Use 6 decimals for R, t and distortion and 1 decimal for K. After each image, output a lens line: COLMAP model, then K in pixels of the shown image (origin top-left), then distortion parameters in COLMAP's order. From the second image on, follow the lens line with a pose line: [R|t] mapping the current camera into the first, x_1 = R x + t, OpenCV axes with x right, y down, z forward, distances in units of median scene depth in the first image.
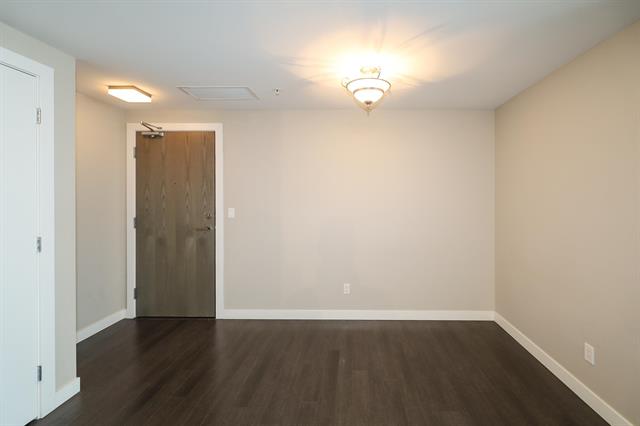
lens RADIAL K [[278.6, 0, 337.4], [0, 278.6, 195.4], [0, 0, 1]] dist [0.000659, -0.000640]
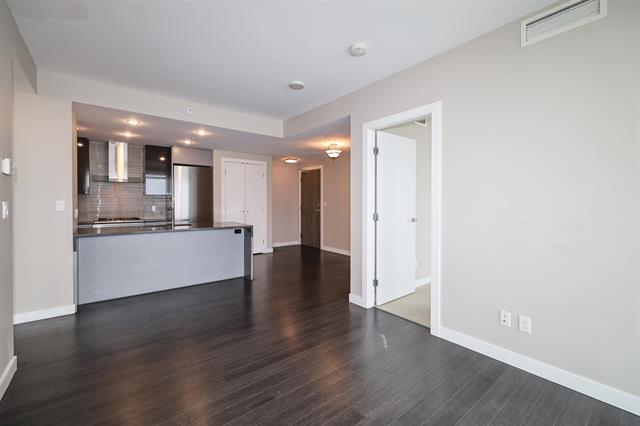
lens RADIAL K [[278.6, 0, 325.0], [0, 278.6, 208.7], [0, 0, 1]] dist [0.000659, -0.000640]
pose [[0.636273, 0.021925, -0.771152, 1.393305], [-0.007046, 0.999720, 0.022610, 0.051197], [0.771432, -0.008953, 0.636249, -0.457039]]
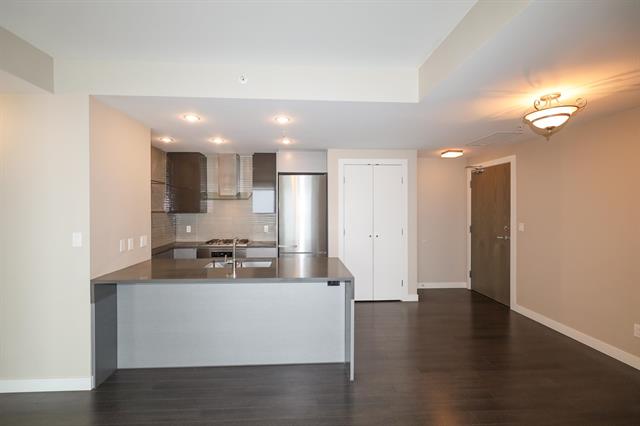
lens RADIAL K [[278.6, 0, 315.0], [0, 278.6, 211.1], [0, 0, 1]] dist [0.000659, -0.000640]
pose [[0.068627, 0.009031, -0.997602, 0.778974], [-0.004045, 0.999953, 0.008775, -0.013730], [0.997634, 0.003433, 0.068660, 0.019825]]
